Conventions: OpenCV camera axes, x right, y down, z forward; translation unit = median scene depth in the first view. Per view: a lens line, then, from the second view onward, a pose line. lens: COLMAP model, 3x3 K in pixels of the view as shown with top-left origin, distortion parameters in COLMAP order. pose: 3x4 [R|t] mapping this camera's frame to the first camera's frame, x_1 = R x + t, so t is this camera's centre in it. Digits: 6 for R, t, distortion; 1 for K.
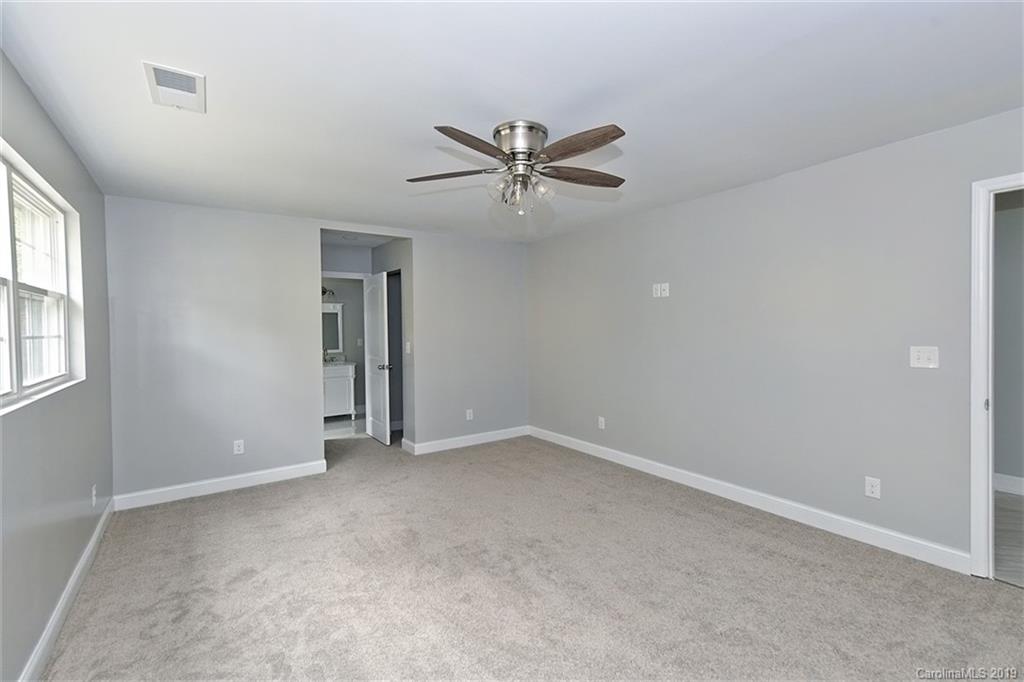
lens RADIAL K [[445.7, 0, 516.8], [0, 445.7, 336.3], [0, 0, 1]] dist [0.011240, -0.001167]
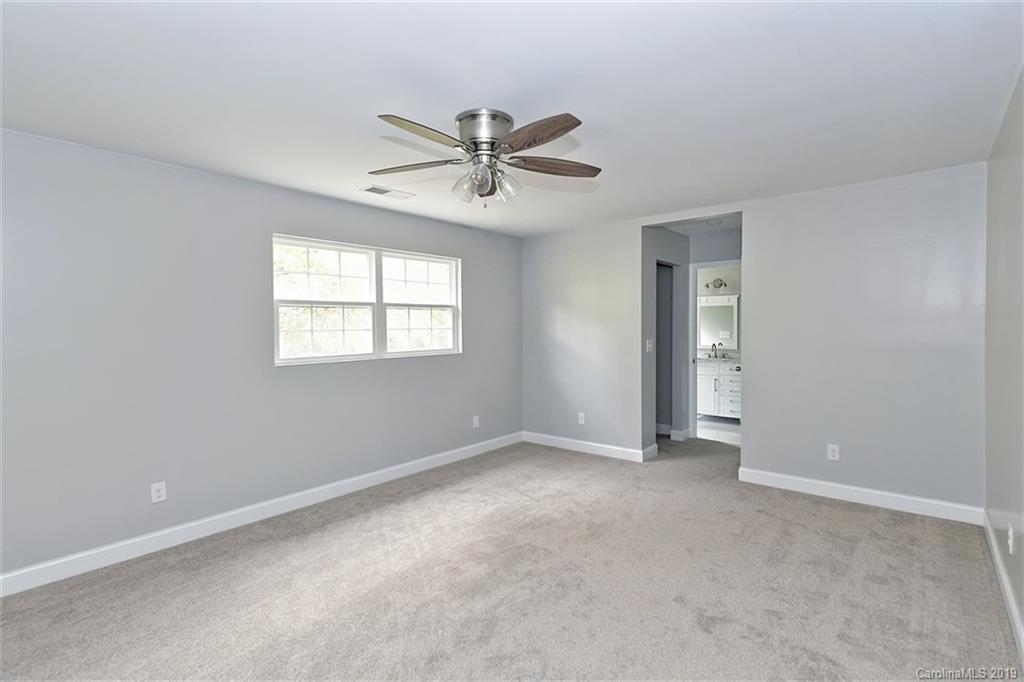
lens RADIAL K [[468.6, 0, 514.6], [0, 468.6, 335.5], [0, 0, 1]] dist [0.002119, 0.000253]
pose [[0.294385, 0.031694, -0.955161, 0.753965], [-0.016323, 0.999471, 0.028134, -0.023457], [0.955547, 0.007309, 0.294747, 0.586519]]
